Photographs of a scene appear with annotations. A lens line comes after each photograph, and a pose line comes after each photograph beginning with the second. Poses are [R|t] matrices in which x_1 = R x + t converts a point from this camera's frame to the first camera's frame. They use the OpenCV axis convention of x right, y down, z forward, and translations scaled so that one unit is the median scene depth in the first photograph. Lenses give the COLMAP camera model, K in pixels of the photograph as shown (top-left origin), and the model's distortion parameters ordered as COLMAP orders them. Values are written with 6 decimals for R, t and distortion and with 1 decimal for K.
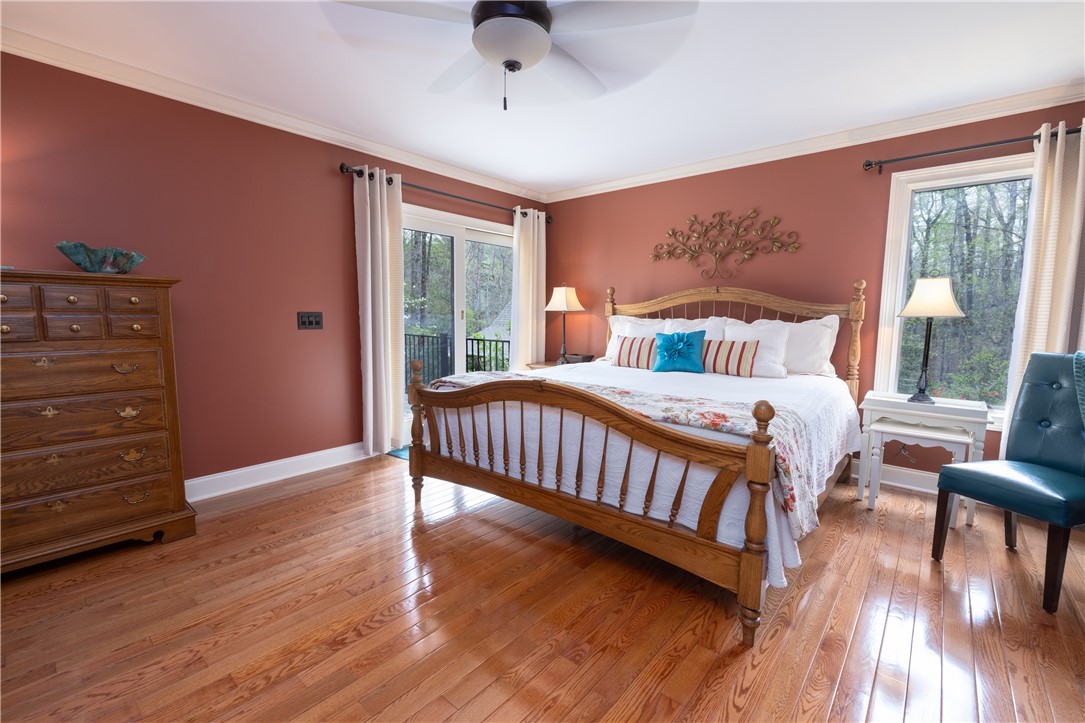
lens RADIAL K [[467.2, 0, 542.5], [0, 467.2, 361.5], [0, 0, 1]] dist [0.000431, 0.000085]
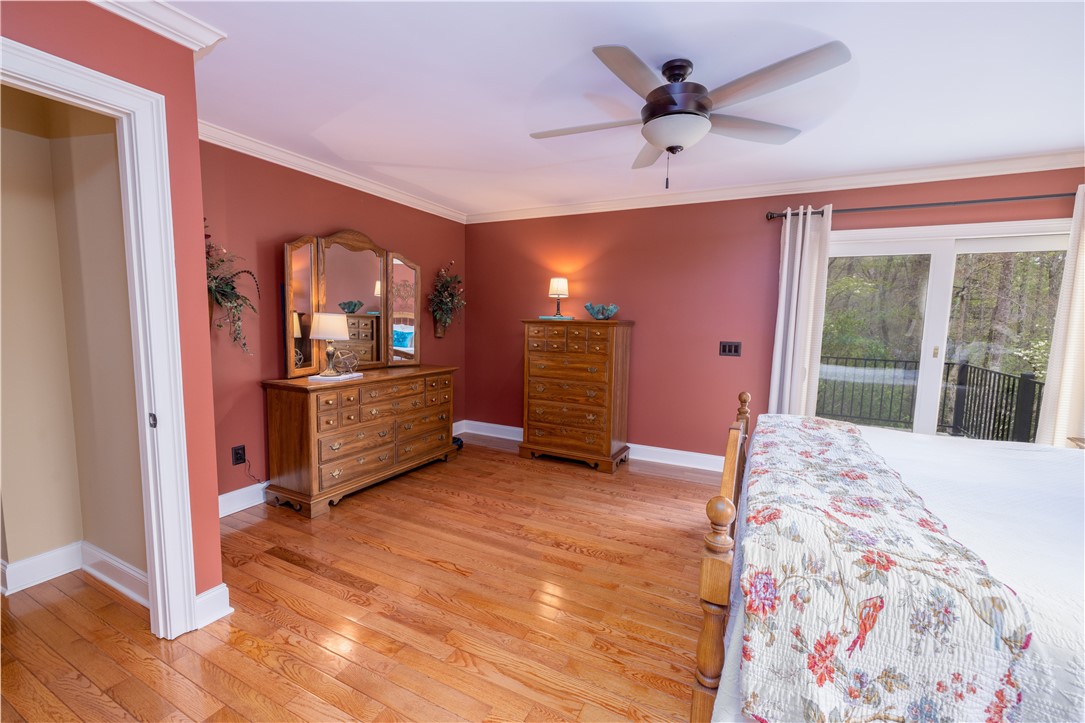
lens RADIAL K [[461.5, 0, 542.5], [0, 461.5, 361.5], [0, 0, 1]] dist [0.001568, -0.000020]
pose [[0.221936, 0.089207, -0.970972, 0.825422], [-0.112647, 0.991484, 0.065344, -0.113848], [0.968533, 0.094874, 0.230095, 0.376363]]
